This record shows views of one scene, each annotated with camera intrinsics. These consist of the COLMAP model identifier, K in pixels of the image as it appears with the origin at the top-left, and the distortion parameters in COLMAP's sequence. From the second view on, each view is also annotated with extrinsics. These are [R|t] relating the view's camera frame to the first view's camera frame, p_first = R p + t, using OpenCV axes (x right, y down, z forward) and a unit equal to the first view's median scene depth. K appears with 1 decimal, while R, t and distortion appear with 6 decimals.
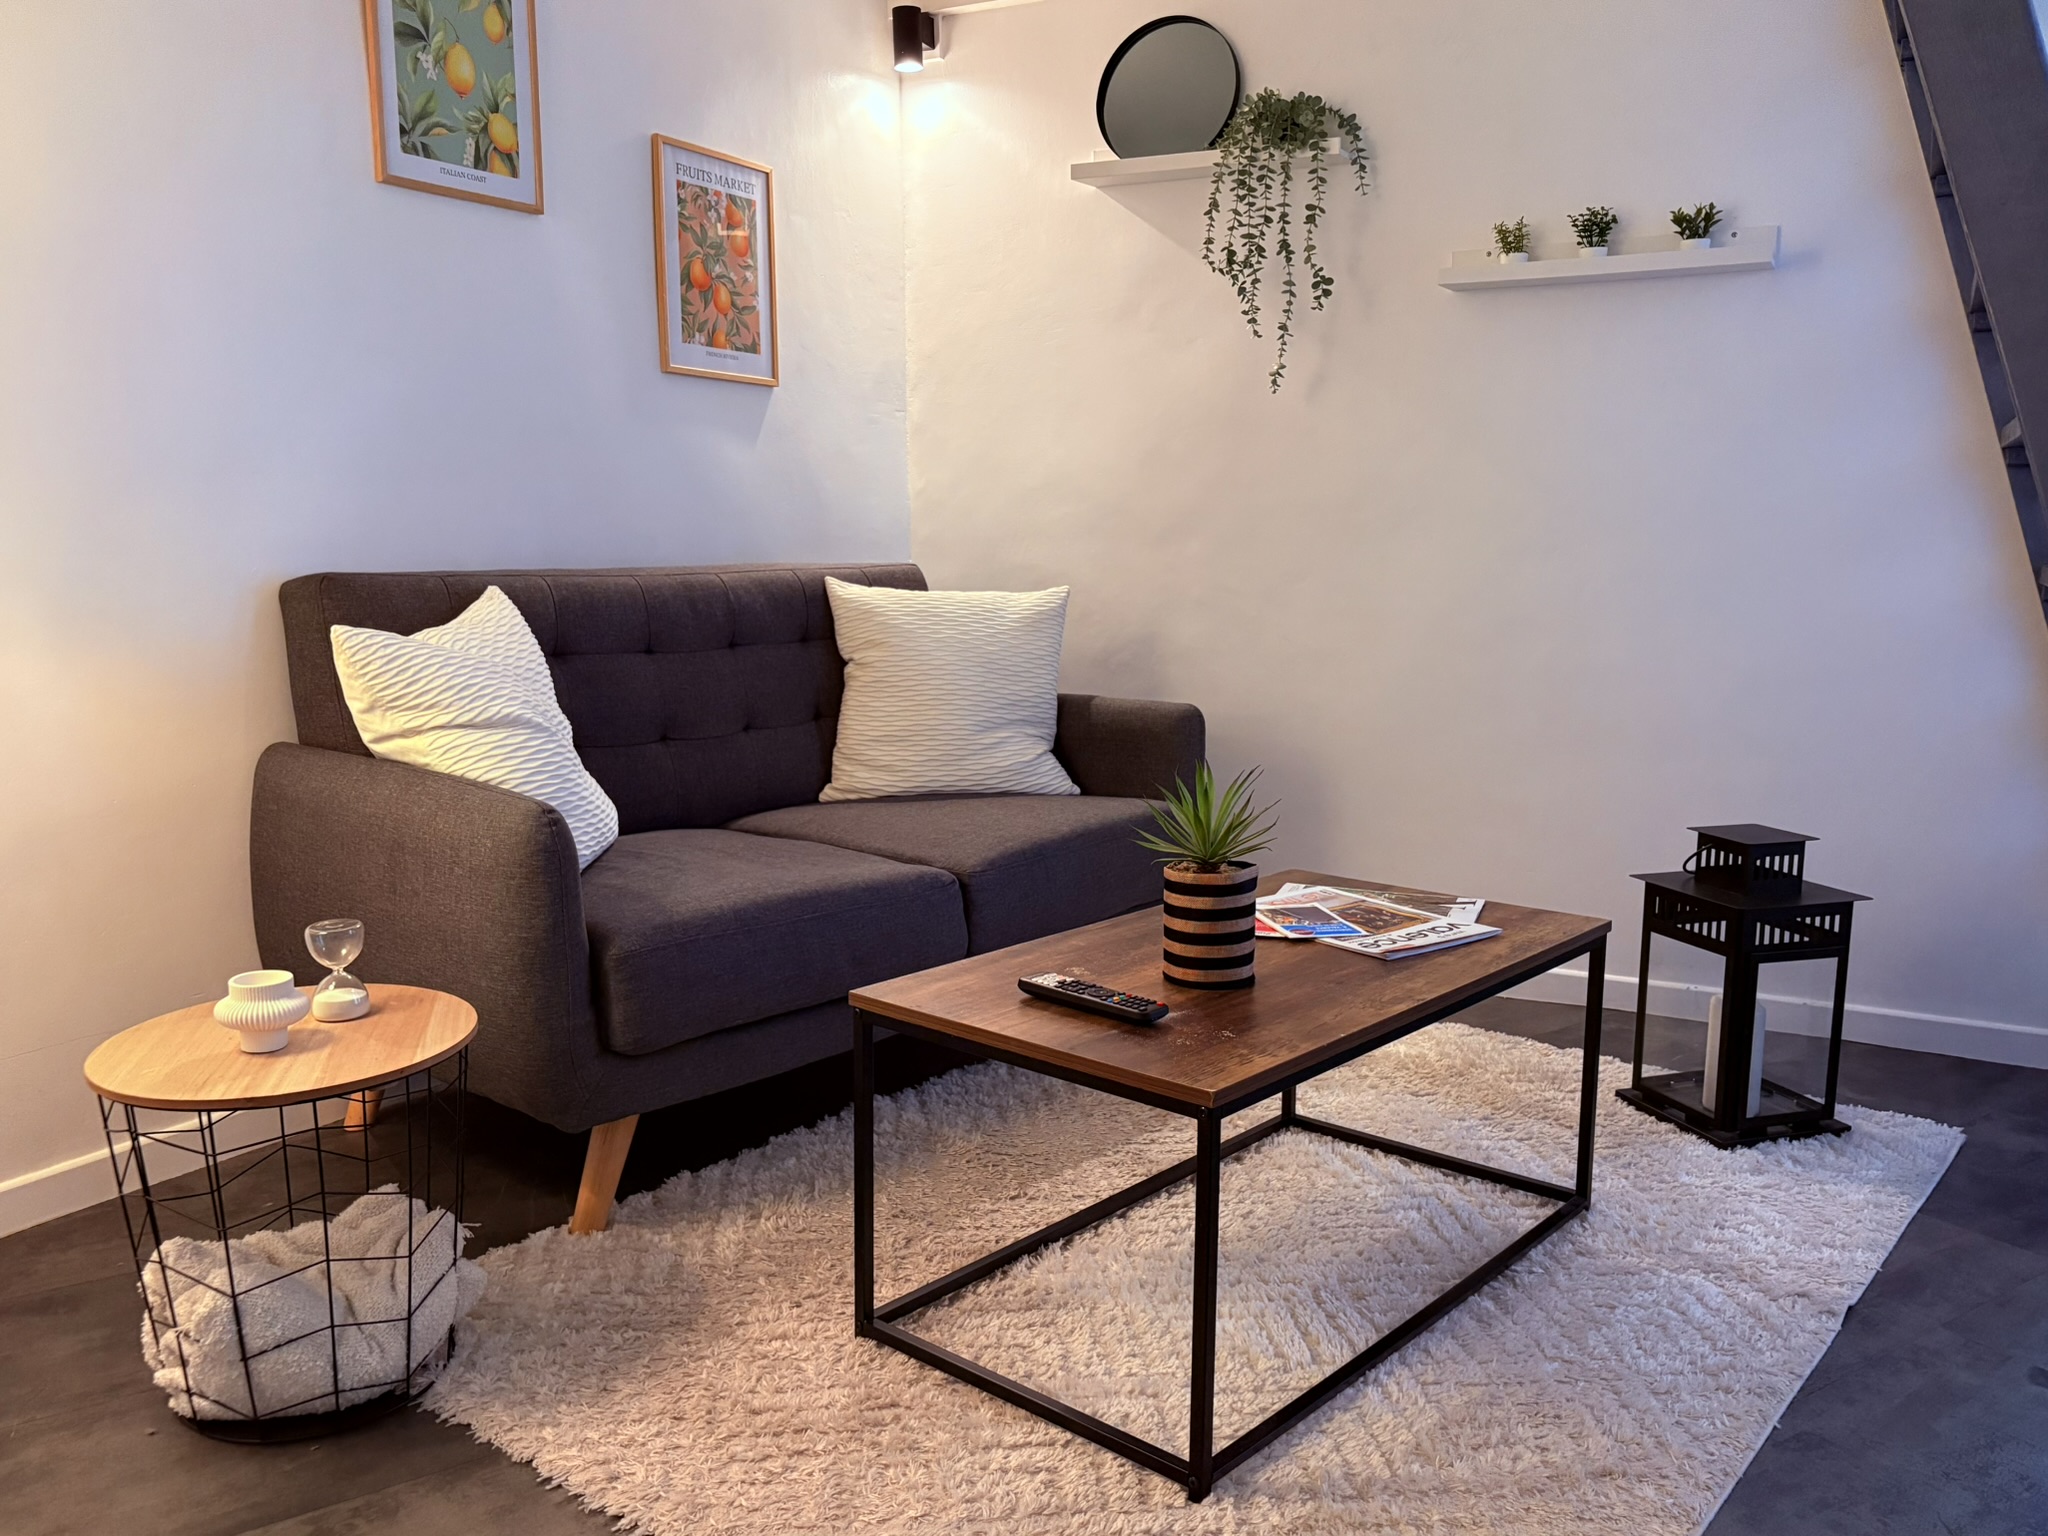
lens RADIAL K [[1636.4, 0, 1023.4], [0, 1636.4, 768.8], [0, 0, 1]] dist [0.033535, -0.001851]
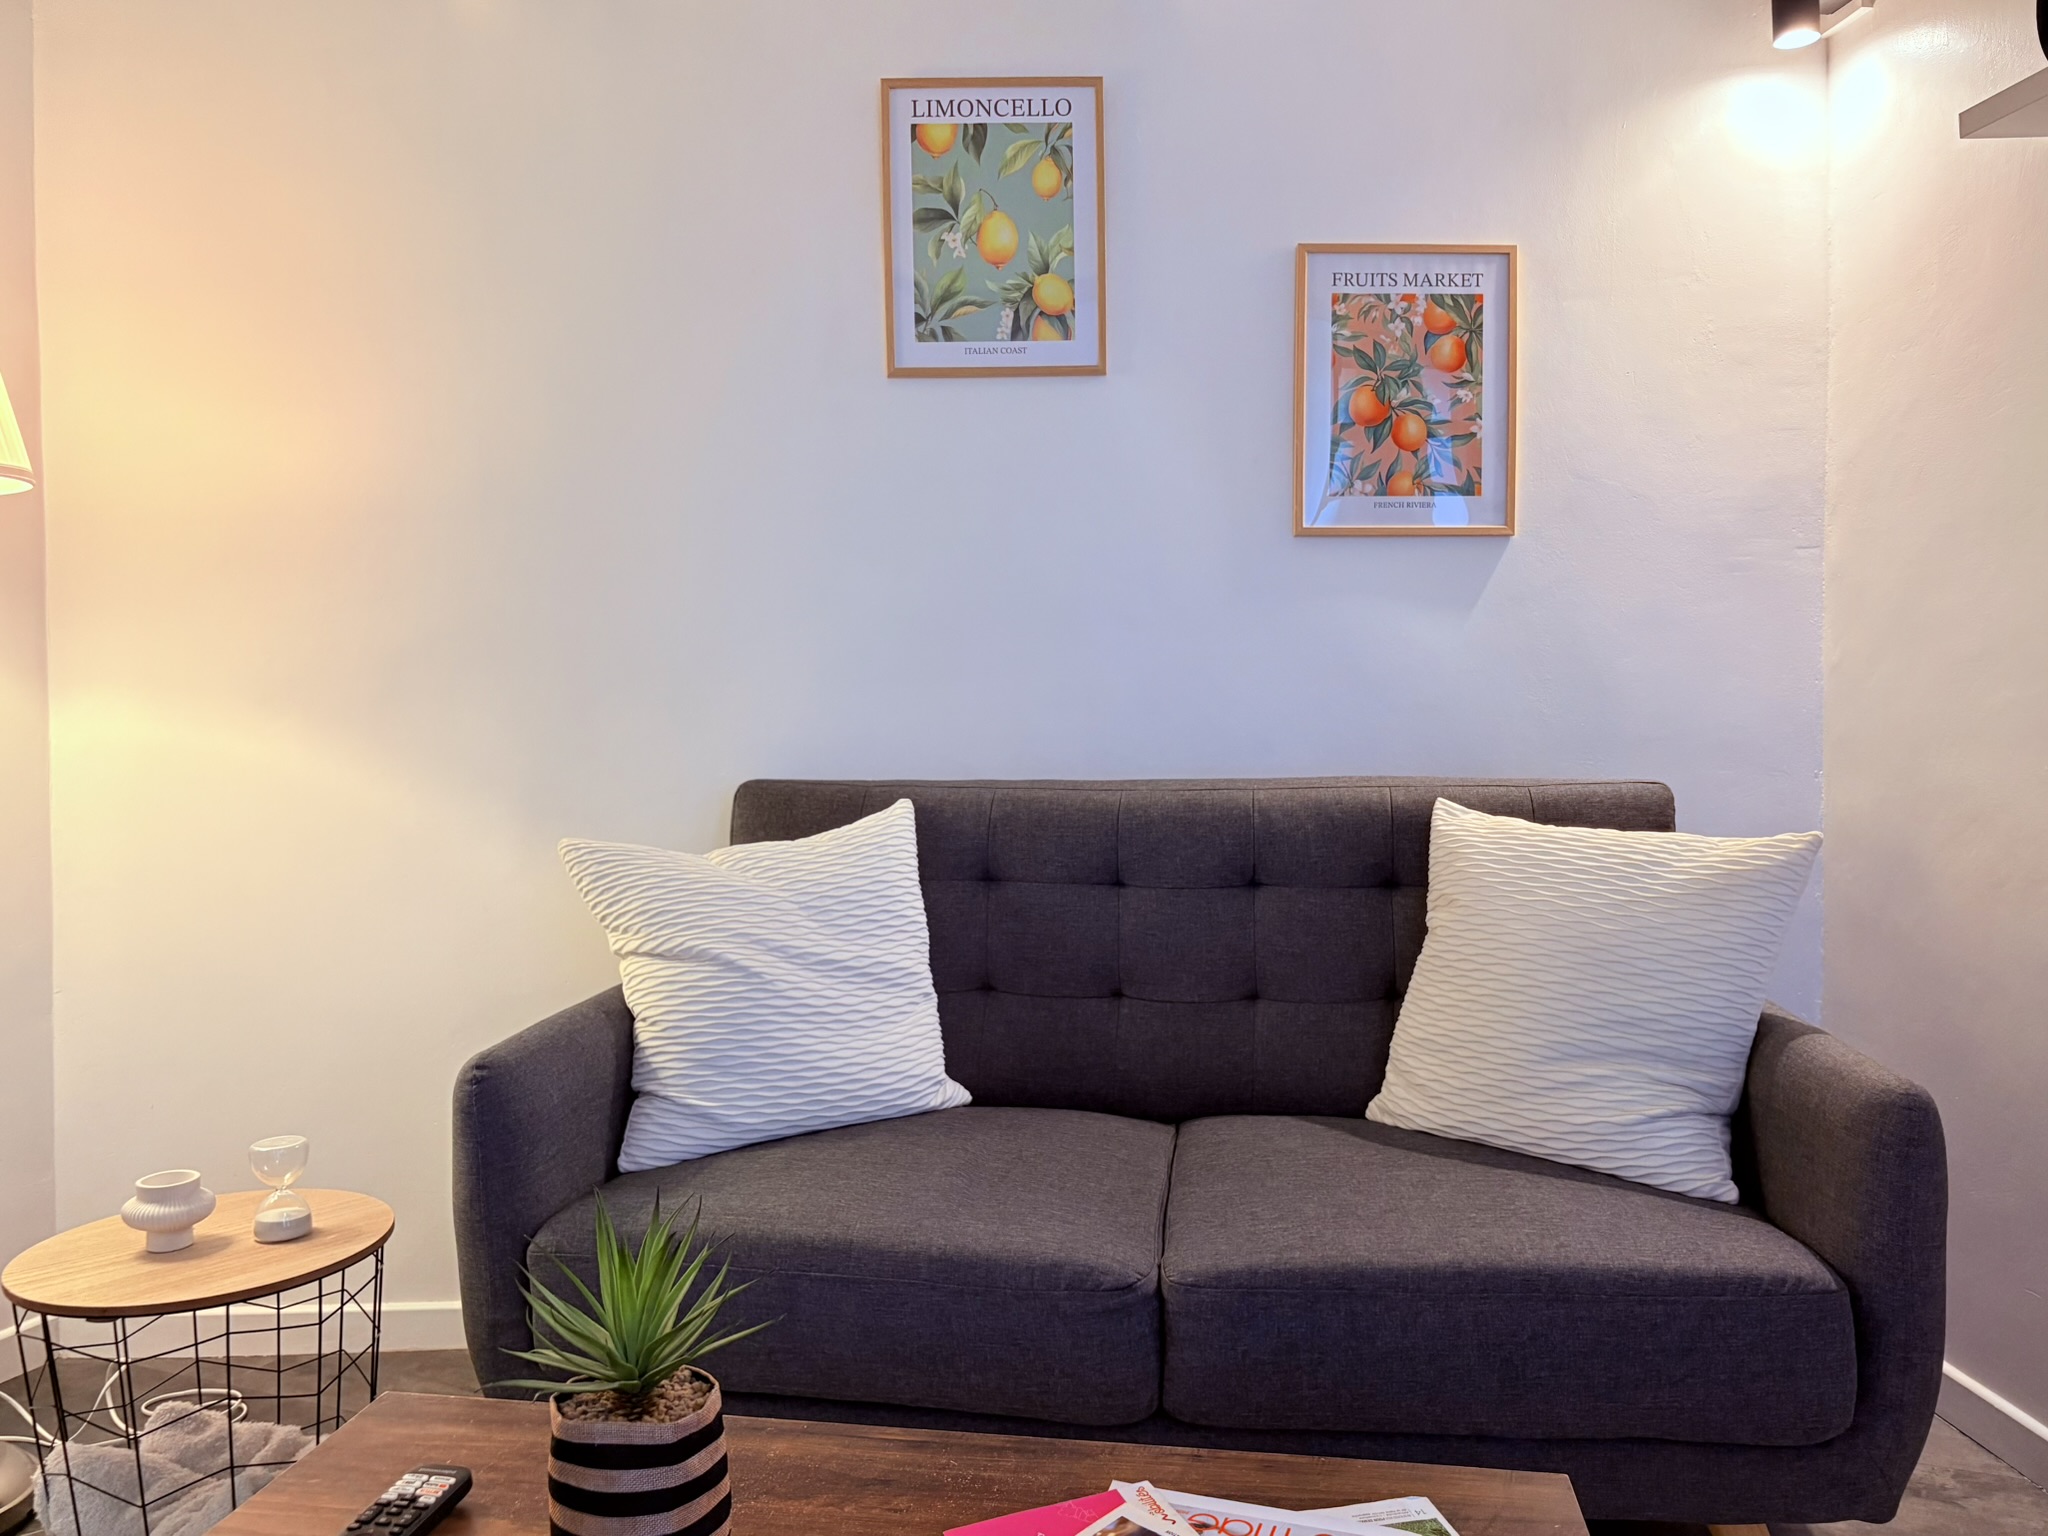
lens RADIAL K [[1636.4, 0, 1023.7], [0, 1636.4, 769.0], [0, 0, 1]] dist [0.033535, -0.001851]
pose [[0.540095, 0.026925, -0.841173, 0.429223], [-0.115313, 0.992429, -0.042273, -0.091536], [0.833667, 0.119830, 0.539111, 0.540637]]
